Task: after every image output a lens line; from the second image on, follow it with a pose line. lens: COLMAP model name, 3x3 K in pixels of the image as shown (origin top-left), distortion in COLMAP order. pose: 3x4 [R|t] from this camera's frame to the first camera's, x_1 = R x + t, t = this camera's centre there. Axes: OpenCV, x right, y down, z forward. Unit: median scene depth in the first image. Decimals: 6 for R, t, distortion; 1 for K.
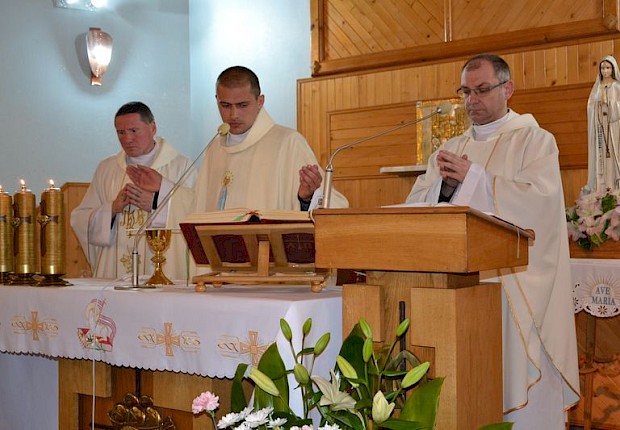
lens RADIAL K [[830.7, 0, 310.0], [0, 830.7, 215.0], [0, 0, 1]] dist [-0.032968, -0.017216]
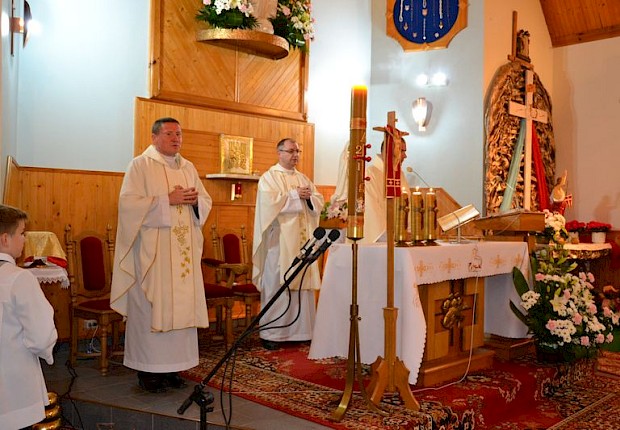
lens RADIAL K [[627.2, 0, 310.0], [0, 627.2, 215.0], [0, 0, 1]] dist [-0.029482, 0.010716]
pose [[0.163613, 0.008756, 0.986486, -1.704205], [-0.036349, 0.999335, -0.002841, 0.030048], [-0.985855, -0.035392, 0.163822, 1.013709]]
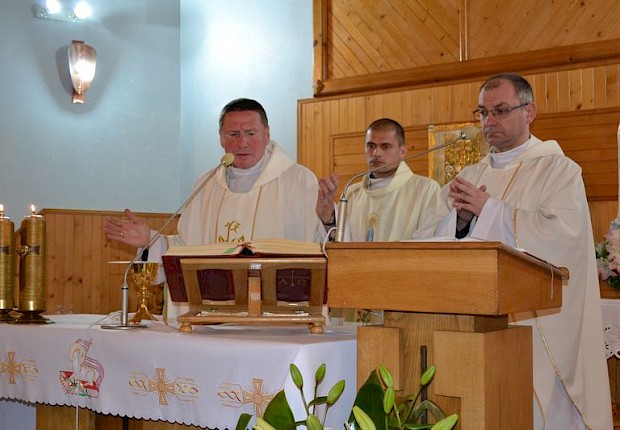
lens RADIAL K [[904.4, 0, 310.0], [0, 904.4, 215.0], [0, 0, 1]] dist [-0.029616, -0.013063]
pose [[0.999893, 0.011701, 0.008830, -0.017008], [-0.011385, 0.999318, -0.035119, -0.001661], [-0.009235, 0.035015, 0.999344, 0.009801]]
